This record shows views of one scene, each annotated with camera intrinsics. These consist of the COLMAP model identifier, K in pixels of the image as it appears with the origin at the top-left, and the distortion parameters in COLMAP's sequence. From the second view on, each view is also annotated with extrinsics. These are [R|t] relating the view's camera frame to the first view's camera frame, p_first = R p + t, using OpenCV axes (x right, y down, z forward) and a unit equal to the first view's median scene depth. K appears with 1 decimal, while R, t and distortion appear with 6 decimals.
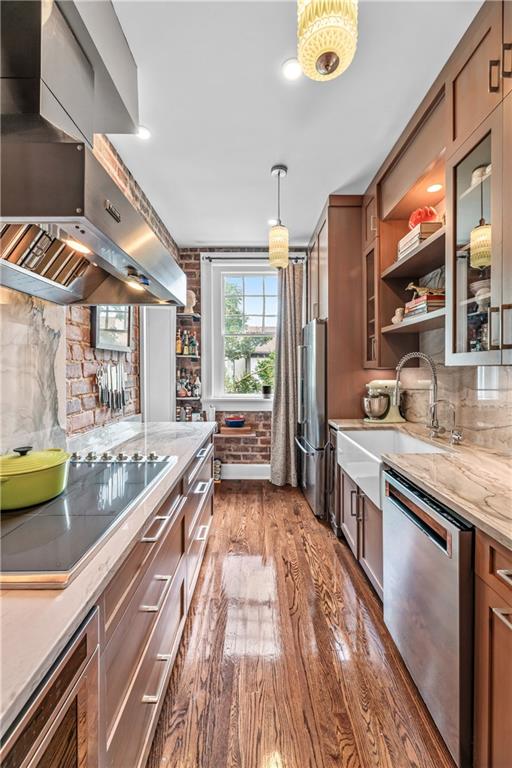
lens RADIAL K [[312.5, 0, 256.3], [0, 312.5, 373.0], [0, 0, 1]] dist [0.000583, -0.001997]
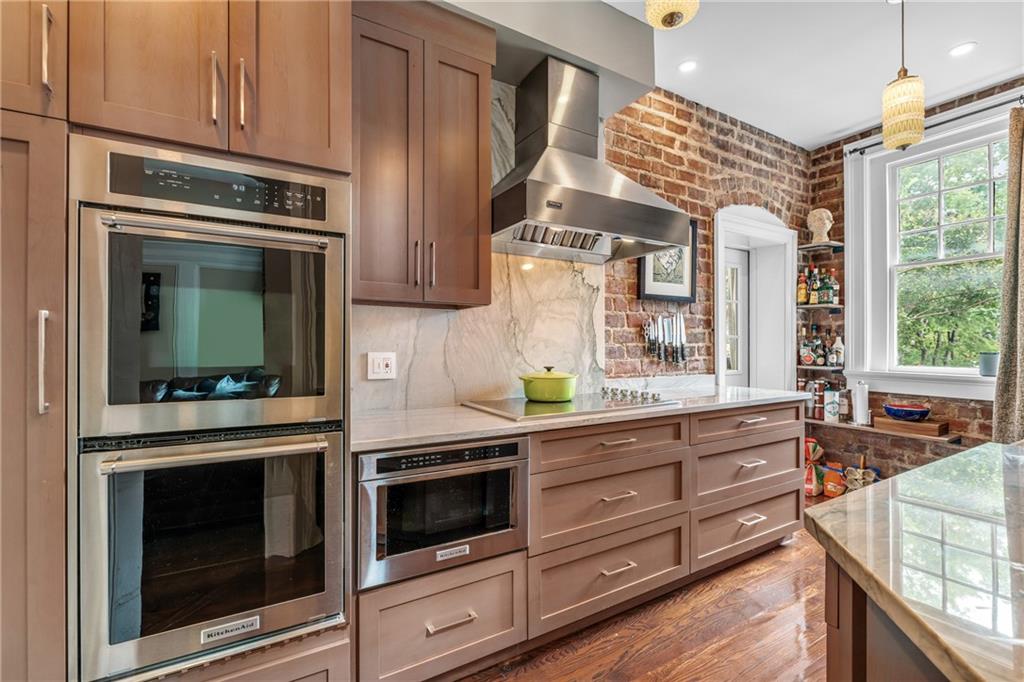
lens RADIAL K [[450.5, 0, 517.6], [0, 450.5, 347.6], [0, 0, 1]] dist [-0.001609, -0.000623]
pose [[0.507489, 0.007985, -0.861621, 0.442768], [-0.010797, 0.999937, 0.002907, 0.061977], [0.861591, 0.007828, 0.507543, -0.096103]]
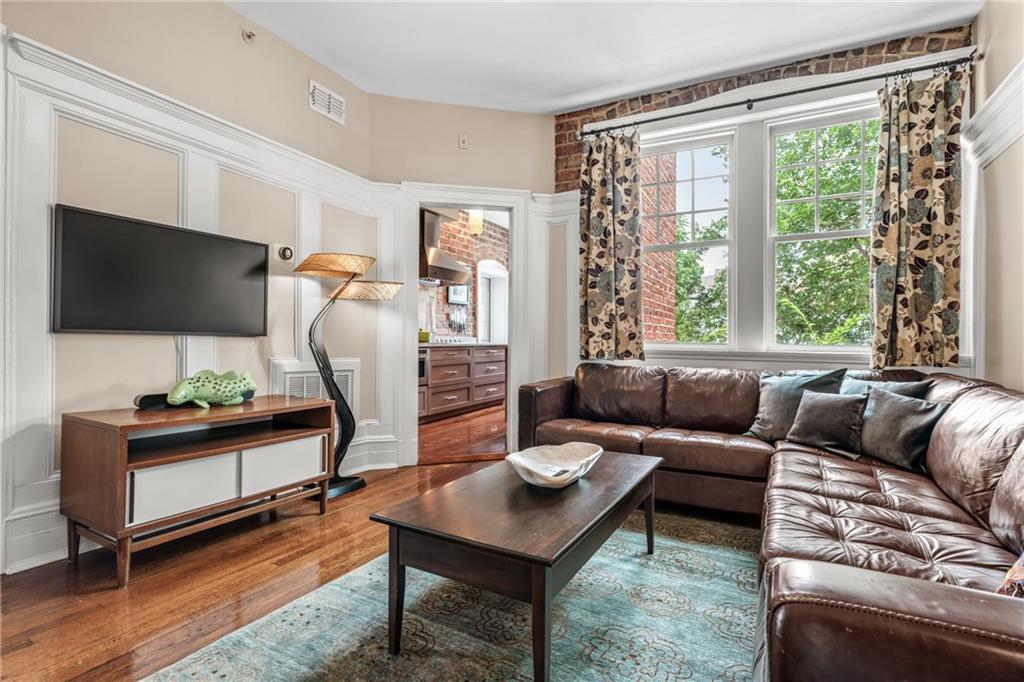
lens RADIAL K [[471.1, 0, 487.3], [0, 471.1, 353.0], [0, 0, 1]] dist [-0.000010, -0.000458]
pose [[0.850829, 0.034253, -0.524325, 1.241676], [-0.020876, 0.999289, 0.031405, 0.139539], [0.525027, -0.015775, 0.850939, -1.450844]]
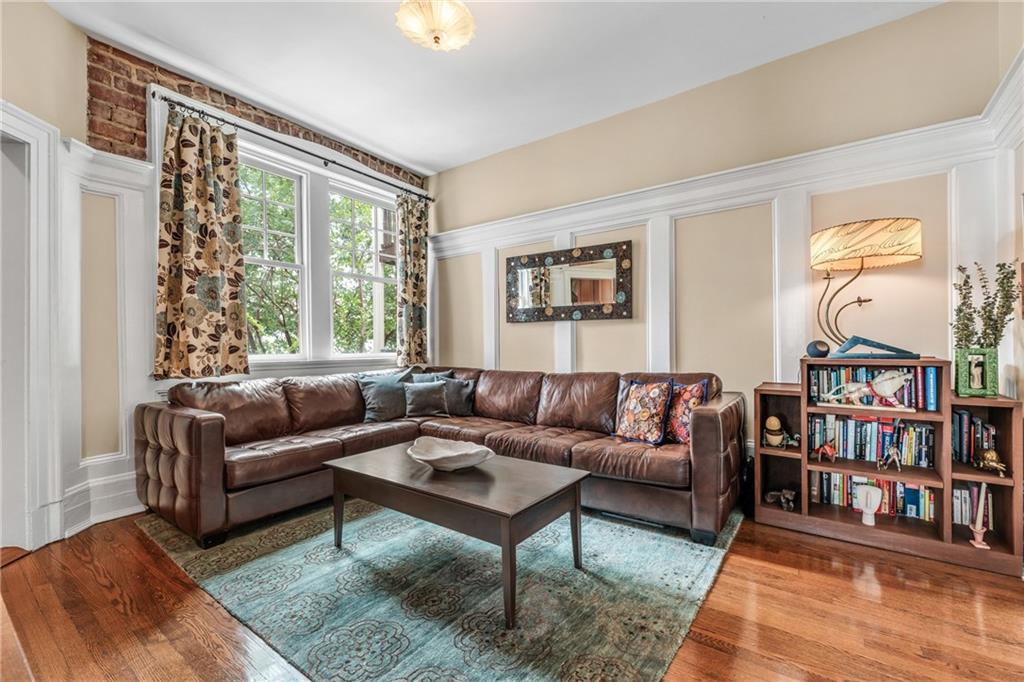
lens RADIAL K [[450.8, 0, 514.2], [0, 450.8, 361.8], [0, 0, 1]] dist [-0.001432, -0.002119]
pose [[0.604400, -0.023619, 0.796331, 0.371629], [0.005685, 0.999663, 0.025335, 0.132014], [-0.796661, -0.010785, 0.604331, -1.416584]]
